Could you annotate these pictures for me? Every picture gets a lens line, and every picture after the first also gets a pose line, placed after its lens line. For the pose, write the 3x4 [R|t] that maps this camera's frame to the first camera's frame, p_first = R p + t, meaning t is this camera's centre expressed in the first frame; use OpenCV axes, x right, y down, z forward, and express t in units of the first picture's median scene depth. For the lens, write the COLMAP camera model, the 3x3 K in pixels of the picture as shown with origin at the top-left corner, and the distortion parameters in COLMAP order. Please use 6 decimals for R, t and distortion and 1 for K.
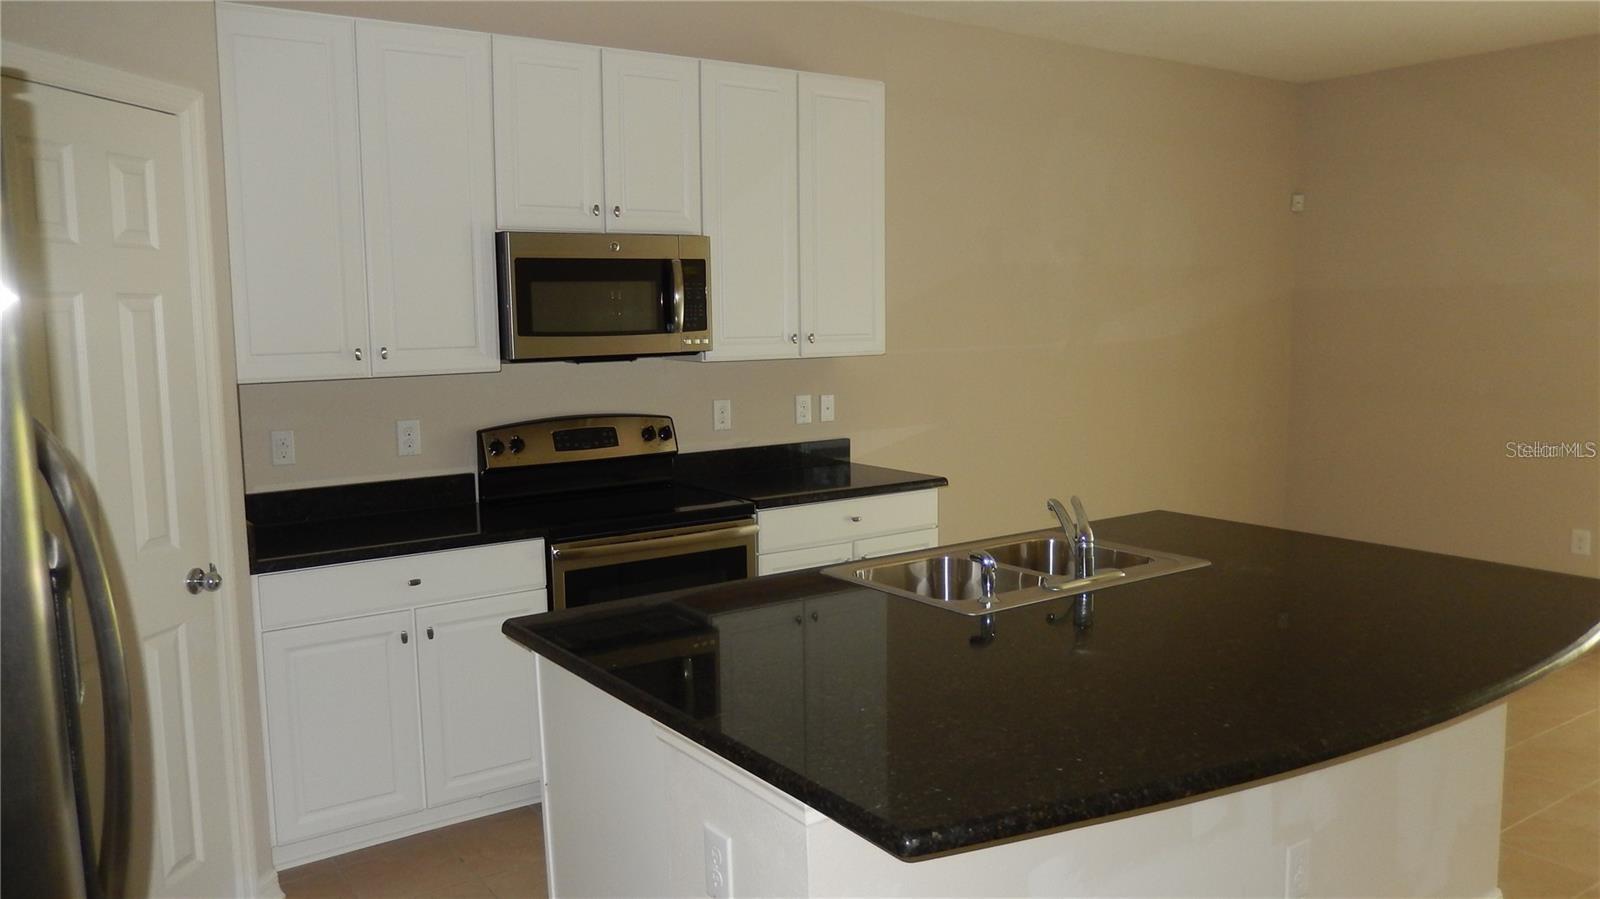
lens RADIAL K [[1210.6, 0, 801.4], [0, 1210.6, 444.5], [0, 0, 1]] dist [0.001338, 0.008058]
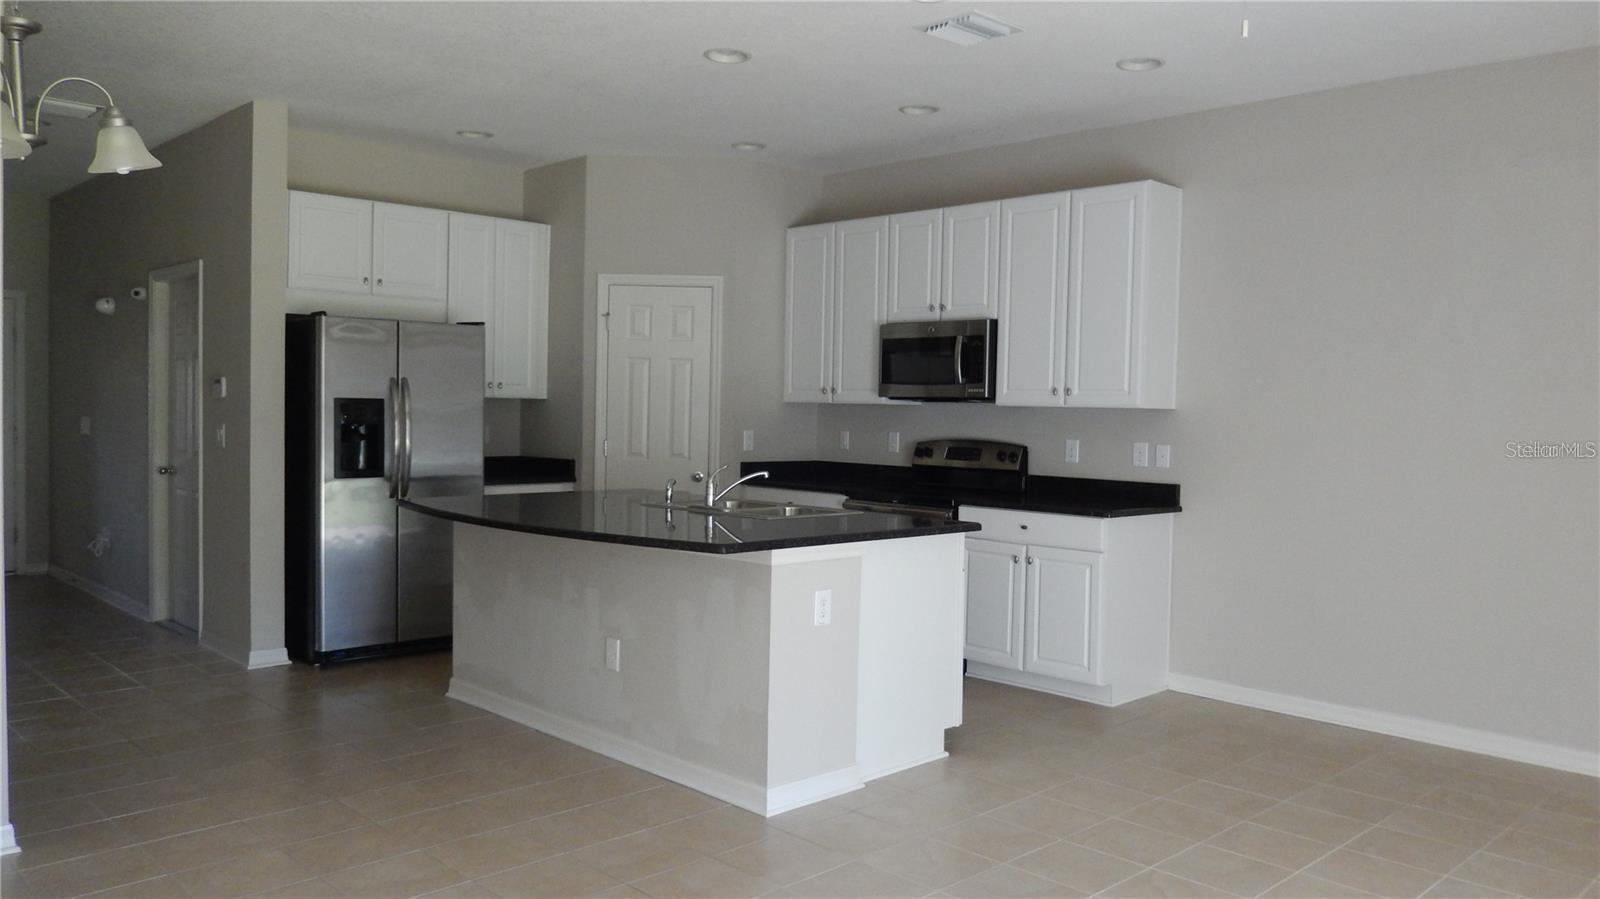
lens RADIAL K [[1210.6, 0, 801.5], [0, 1210.6, 451.3], [0, 0, 1]] dist [0.001338, 0.008058]
pose [[0.168197, 0.055827, -0.984171, 1.347613], [-0.133773, 0.990452, 0.033321, -0.032518], [0.976634, 0.126051, 0.174059, 0.545736]]
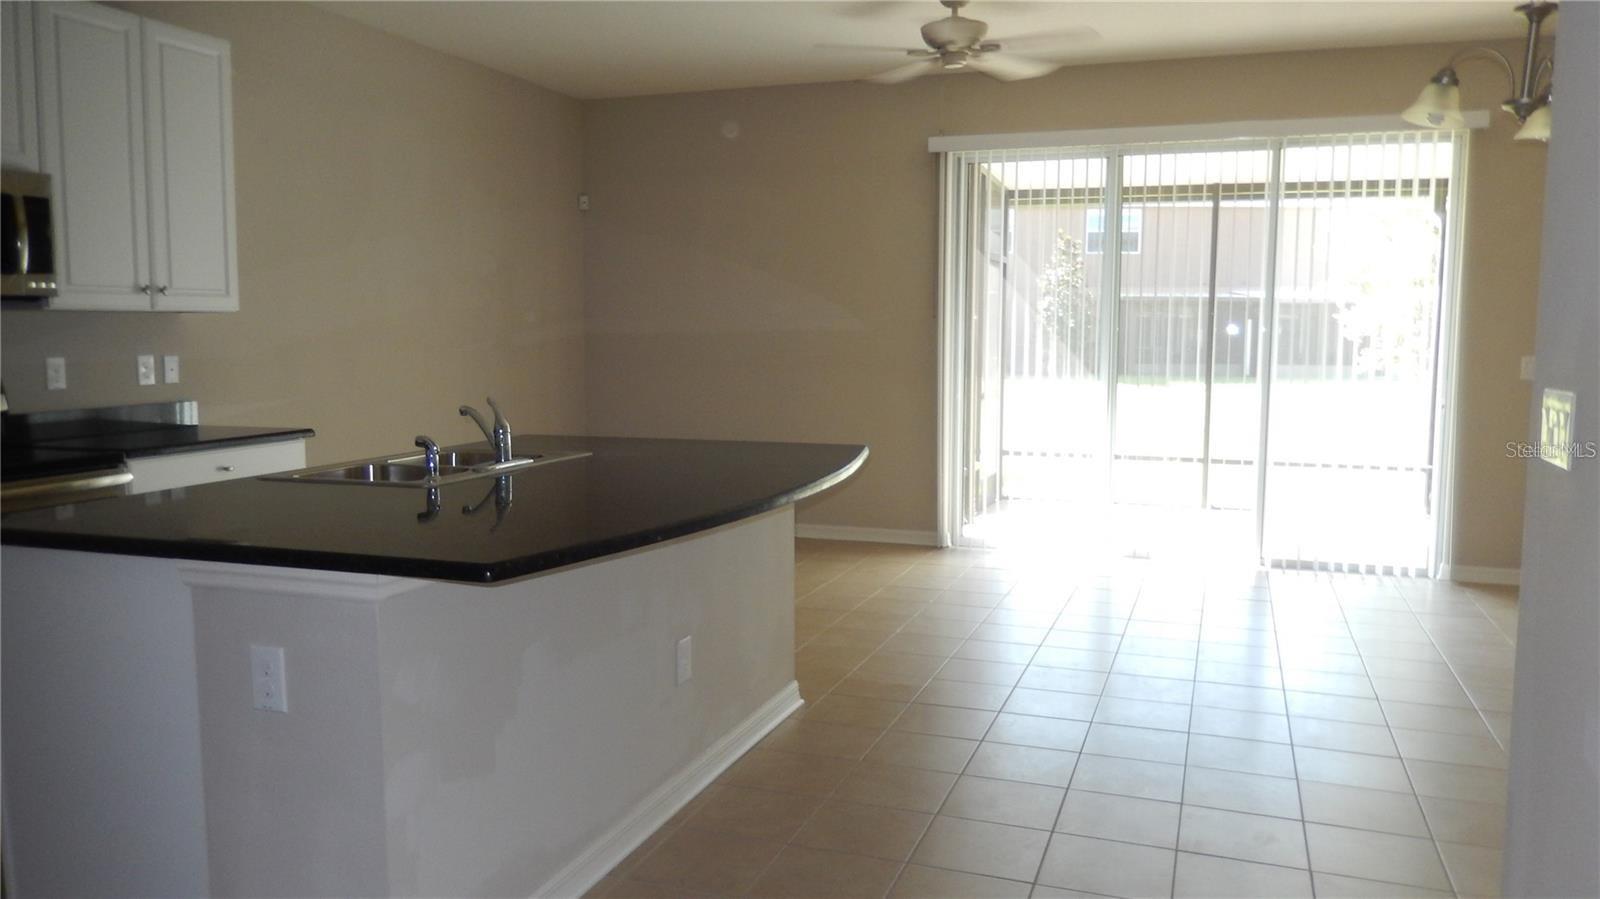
lens RADIAL K [[1210.6, 0, 777.0], [0, 1210.6, 462.4], [0, 0, 1]] dist [0.001338, 0.008058]
pose [[0.833056, -0.053169, 0.550628, -0.137866], [0.058994, 0.998233, 0.007138, 0.080433], [-0.550034, 0.026538, 0.834720, -0.104211]]
